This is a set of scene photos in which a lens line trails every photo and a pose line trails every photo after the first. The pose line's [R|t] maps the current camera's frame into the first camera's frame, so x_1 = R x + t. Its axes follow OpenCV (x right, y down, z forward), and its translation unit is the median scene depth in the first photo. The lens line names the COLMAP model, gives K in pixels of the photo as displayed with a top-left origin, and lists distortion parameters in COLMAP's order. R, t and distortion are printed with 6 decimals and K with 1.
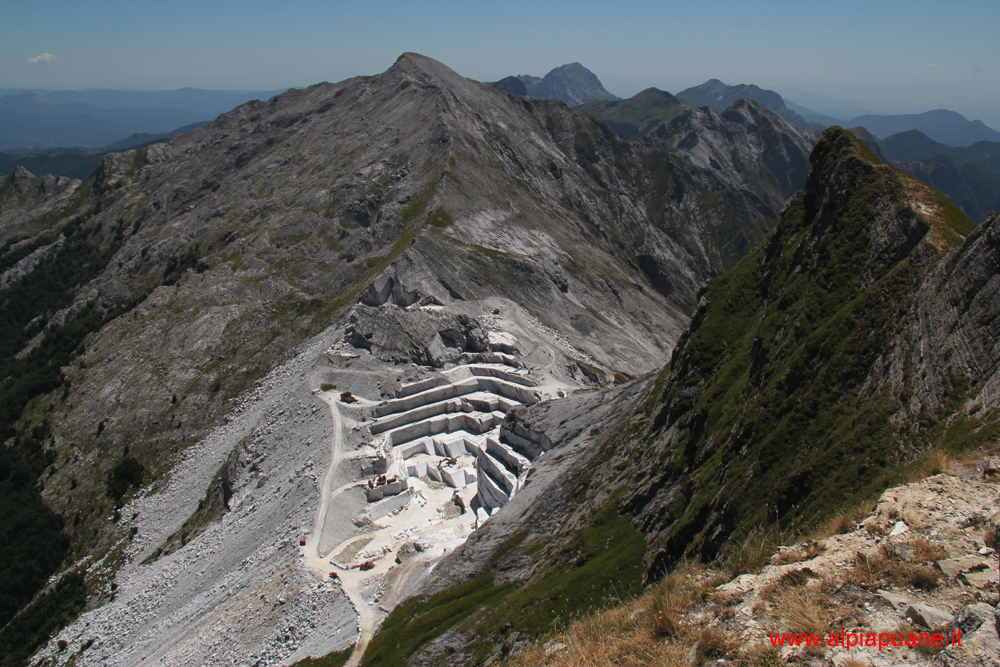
lens RADIAL K [[845.7, 0, 499.2], [0, 845.7, 316.7], [0, 0, 1]] dist [-0.194330, 0.187302]
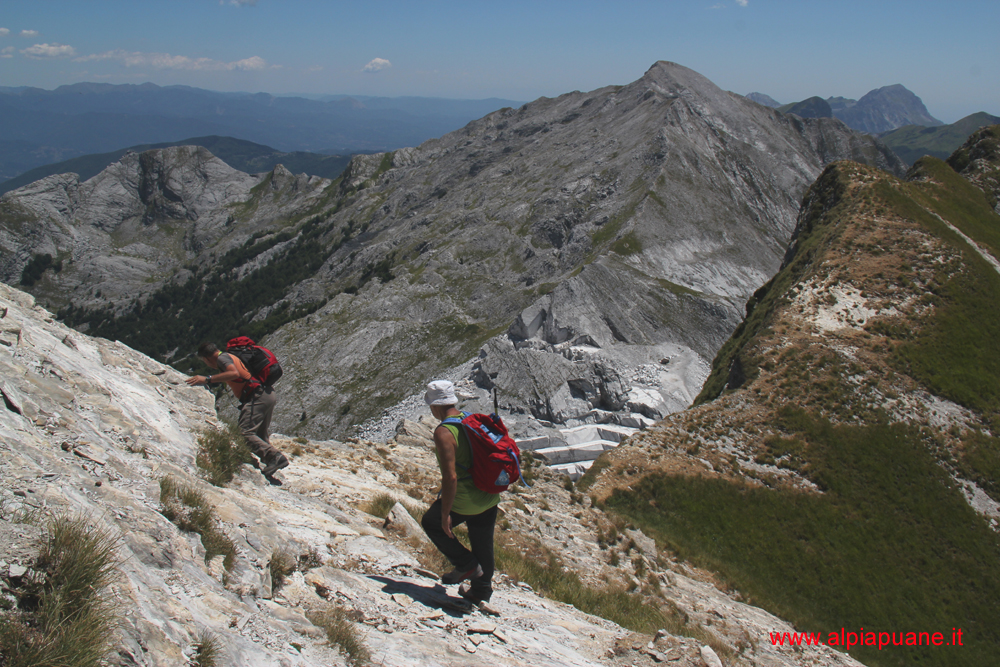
lens RADIAL K [[868.8, 0, 498.3], [0, 868.8, 314.5], [0, 0, 1]] dist [-0.174427, 0.183268]
pose [[0.940016, 0.093385, -0.328099, 0.100965], [-0.102739, 0.994645, -0.011250, -0.022150], [0.325291, 0.044284, 0.944576, 0.125755]]
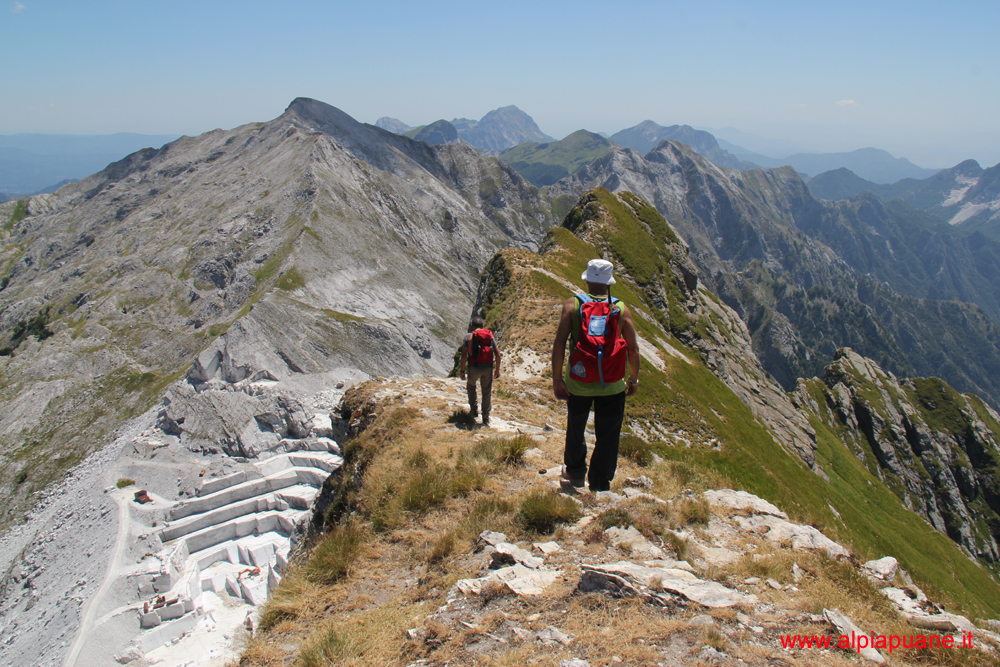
lens RADIAL K [[848.1, 0, 499.8], [0, 848.1, 317.2], [0, 0, 1]] dist [-0.191681, 0.188586]
pose [[0.997594, -0.018899, 0.066708, 0.093147], [0.022160, 0.998578, -0.048491, -0.027435], [-0.065697, 0.049853, 0.996594, 0.084517]]
